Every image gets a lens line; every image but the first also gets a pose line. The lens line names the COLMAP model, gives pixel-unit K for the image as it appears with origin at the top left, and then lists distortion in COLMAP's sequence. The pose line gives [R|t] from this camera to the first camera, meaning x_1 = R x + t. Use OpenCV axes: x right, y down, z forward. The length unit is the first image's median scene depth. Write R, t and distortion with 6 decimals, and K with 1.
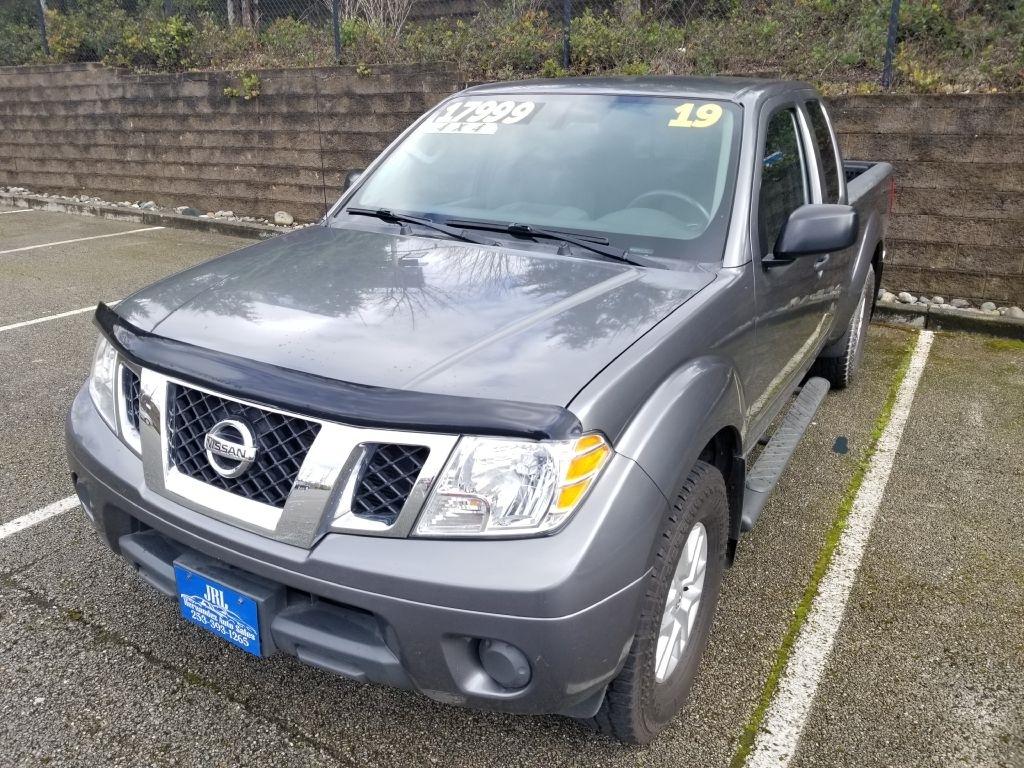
lens RADIAL K [[808.3, 0, 512.0], [0, 808.3, 384.0], [0, 0, 1]] dist [0.015346, -0.026899]
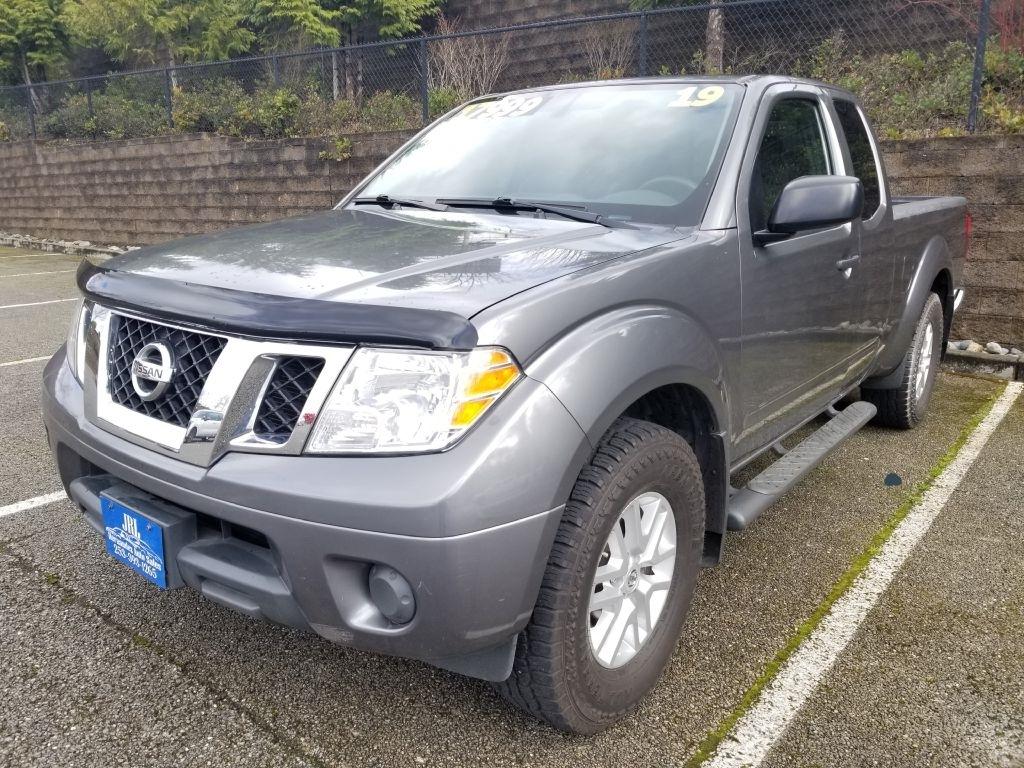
lens RADIAL K [[815.3, 0, 512.0], [0, 815.3, 384.0], [0, 0, 1]] dist [-0.005530, 0.000415]
pose [[0.991194, 0.029354, -0.129121, 0.165266], [-0.042472, 0.994076, -0.100046, 0.133397], [0.125419, 0.104649, 0.986569, 0.054575]]
